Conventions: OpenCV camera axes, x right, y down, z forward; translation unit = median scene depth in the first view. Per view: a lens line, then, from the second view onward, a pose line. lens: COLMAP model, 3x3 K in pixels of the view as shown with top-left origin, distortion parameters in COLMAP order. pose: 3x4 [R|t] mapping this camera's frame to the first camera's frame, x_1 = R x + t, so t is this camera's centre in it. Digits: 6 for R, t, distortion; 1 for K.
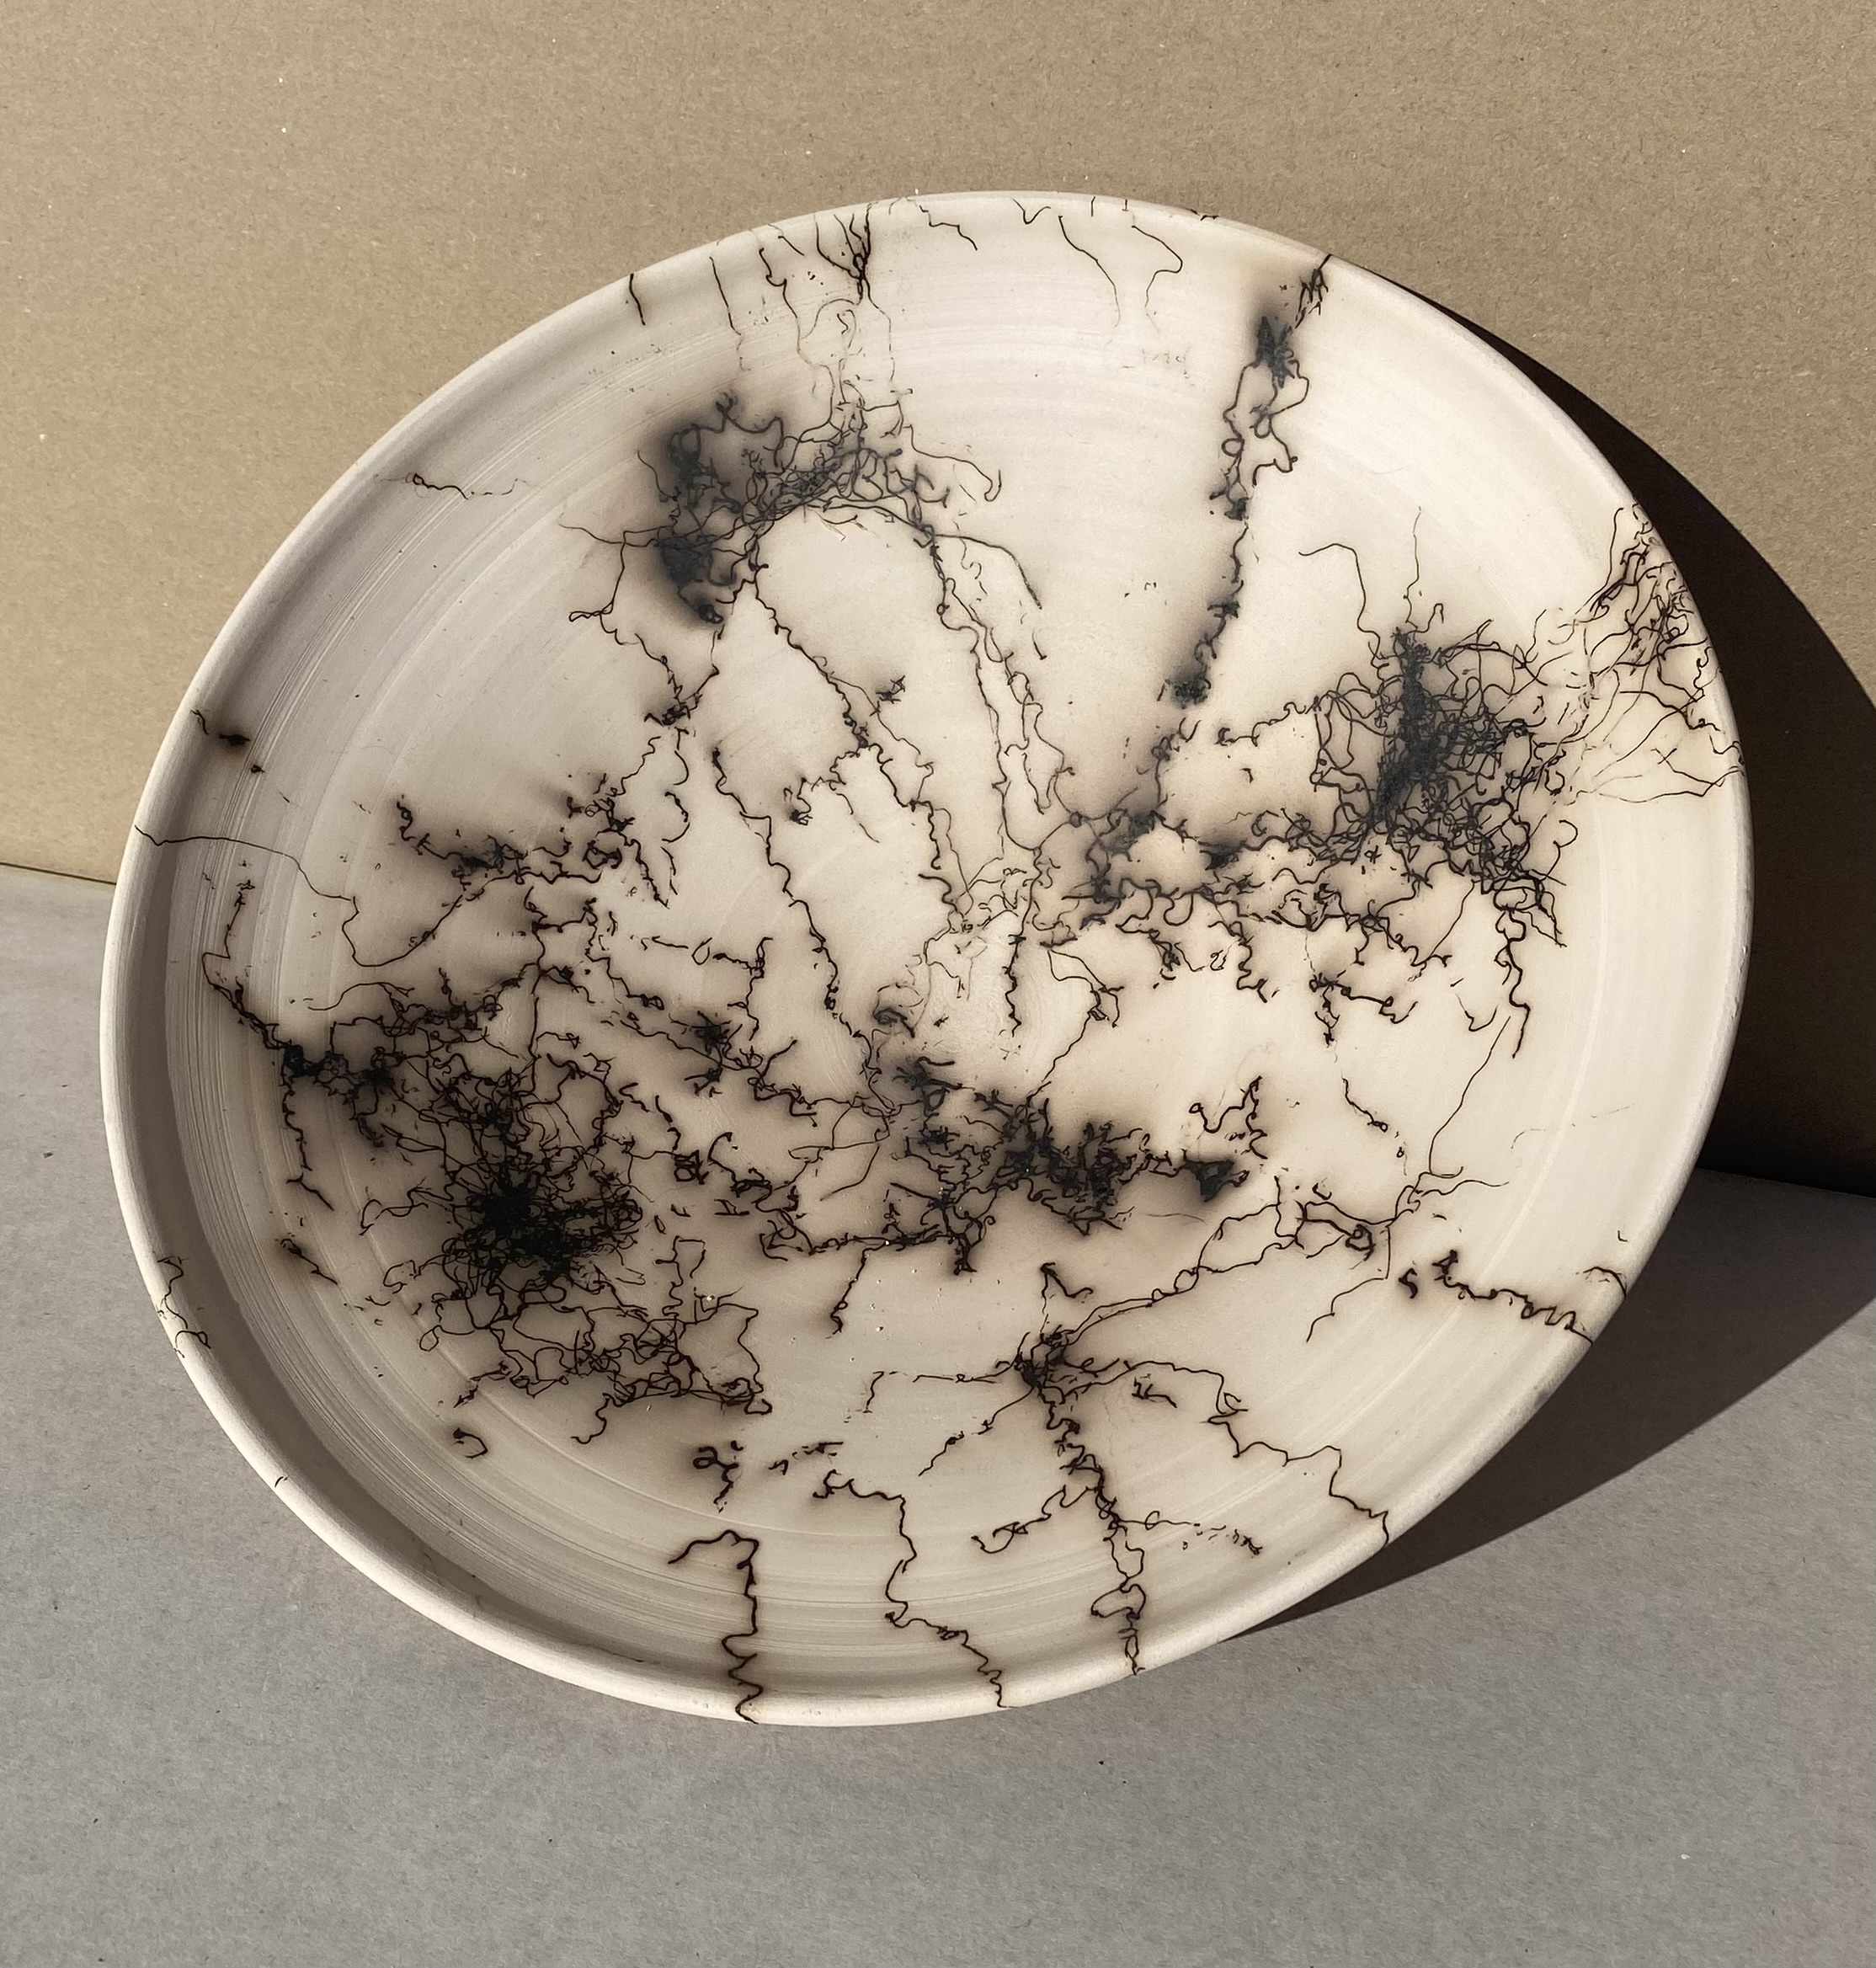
lens RADIAL K [[2704.1, 0, 977.5], [0, 2704.1, 1106.6], [0, 0, 1]] dist [-0.027013, 0.000000]
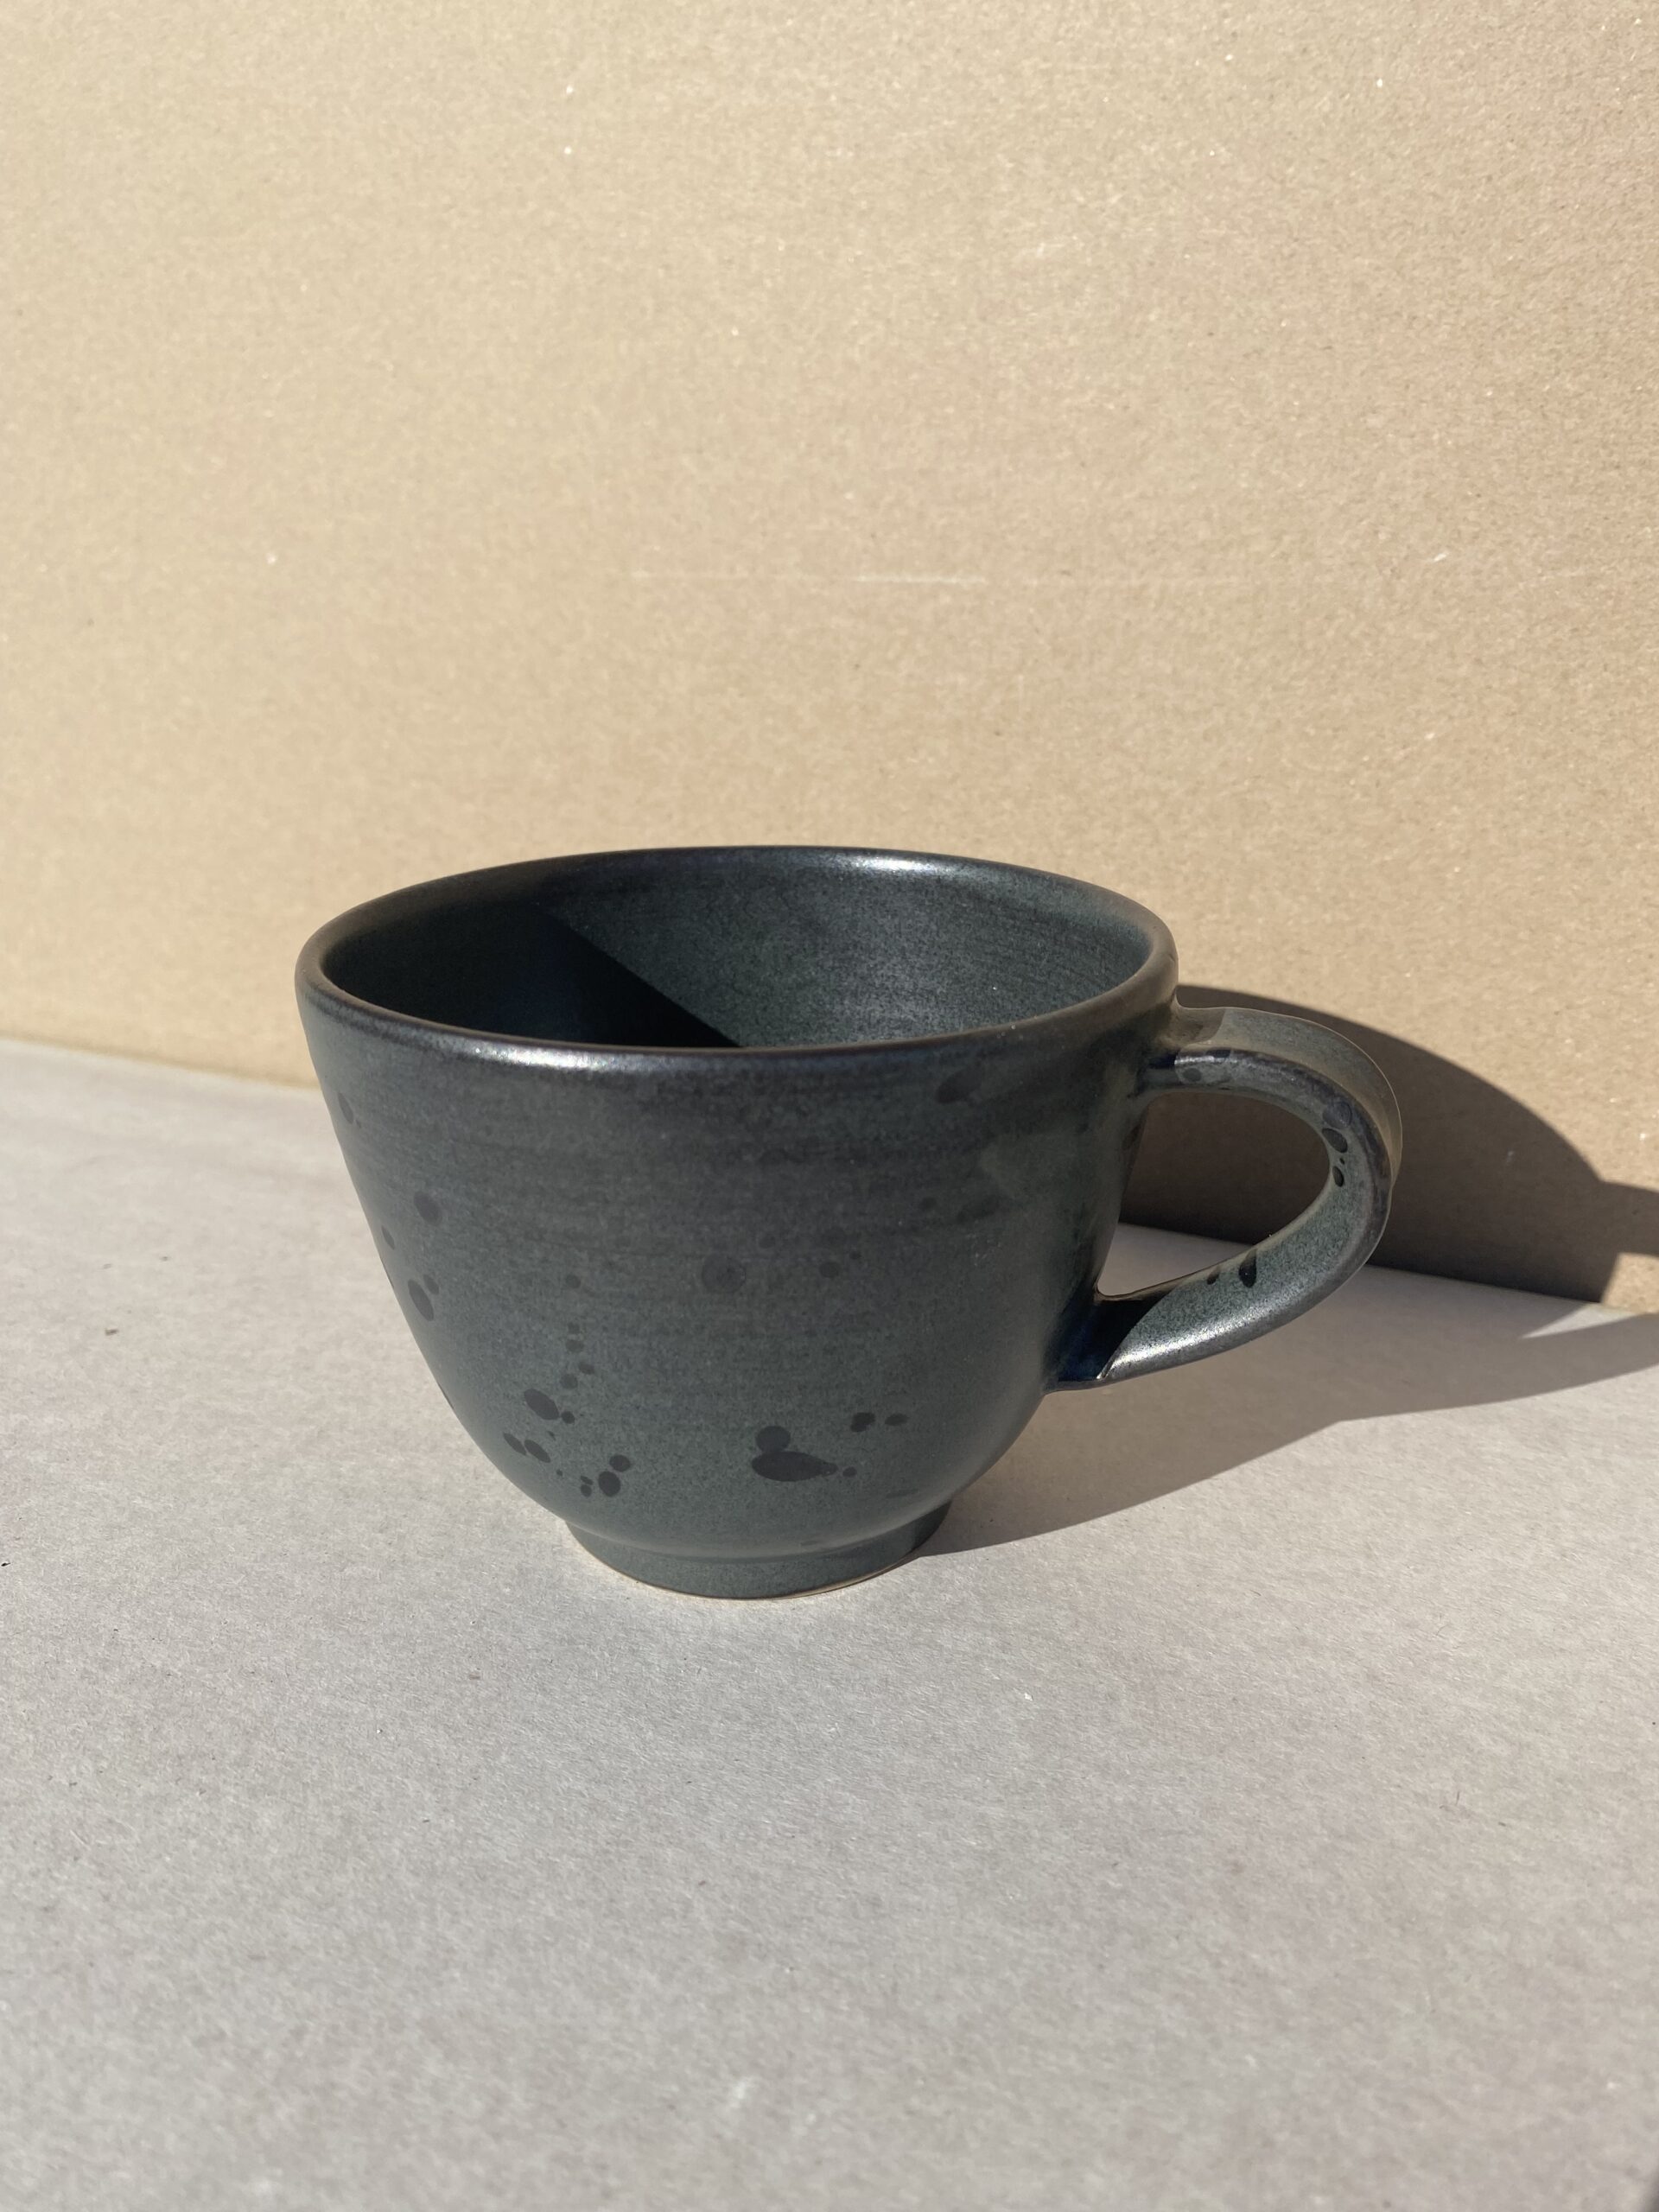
lens RADIAL K [[1771.2, 0, 836.4], [0, 1771.2, 1092.8], [0, 0, 1]] dist [-0.029734, 0.018893]
pose [[0.995172, 0.035497, -0.091498, -0.127929], [-0.057430, 0.966639, -0.249621, 0.071530], [0.079584, 0.253671, 0.964011, 0.626271]]
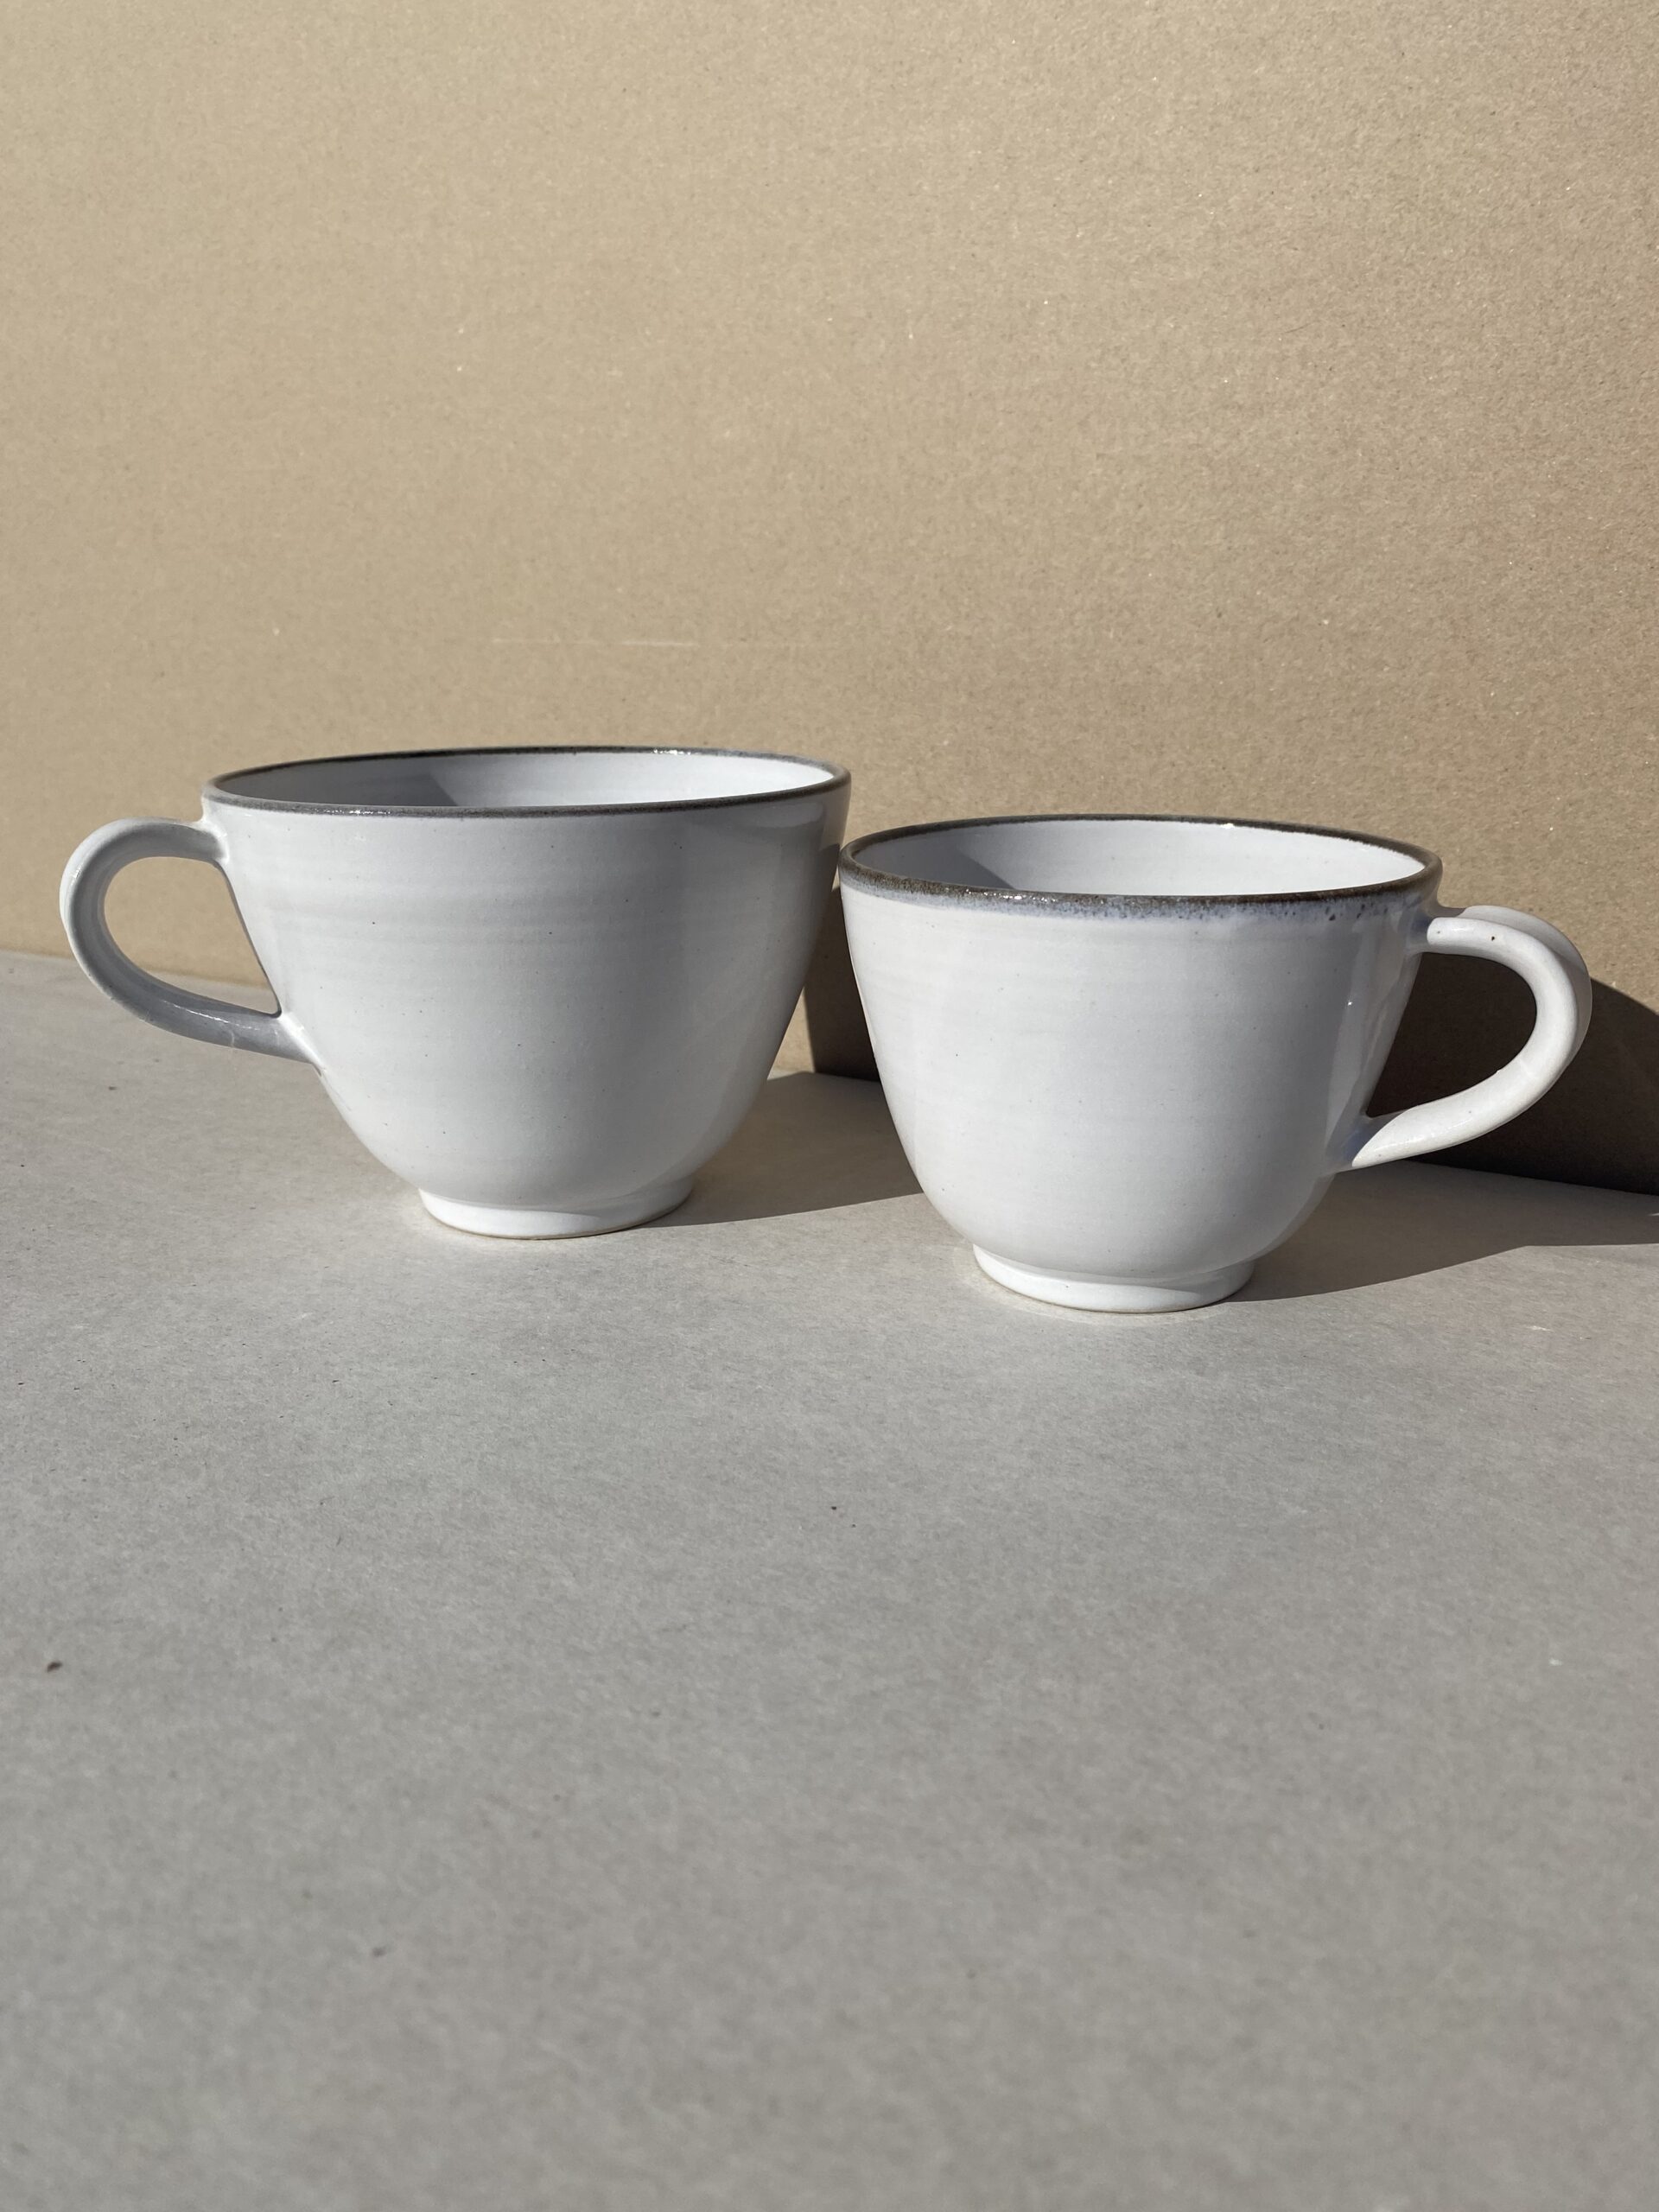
lens RADIAL K [[1771.2, 0, 836.5], [0, 1771.2, 1111.7], [0, 0, 1]] dist [-0.029734, 0.018893]
pose [[0.981243, 0.063687, -0.181952, 0.119363], [-0.115383, 0.950145, -0.289675, 0.243956], [0.154432, 0.305236, 0.939671, 0.379623]]
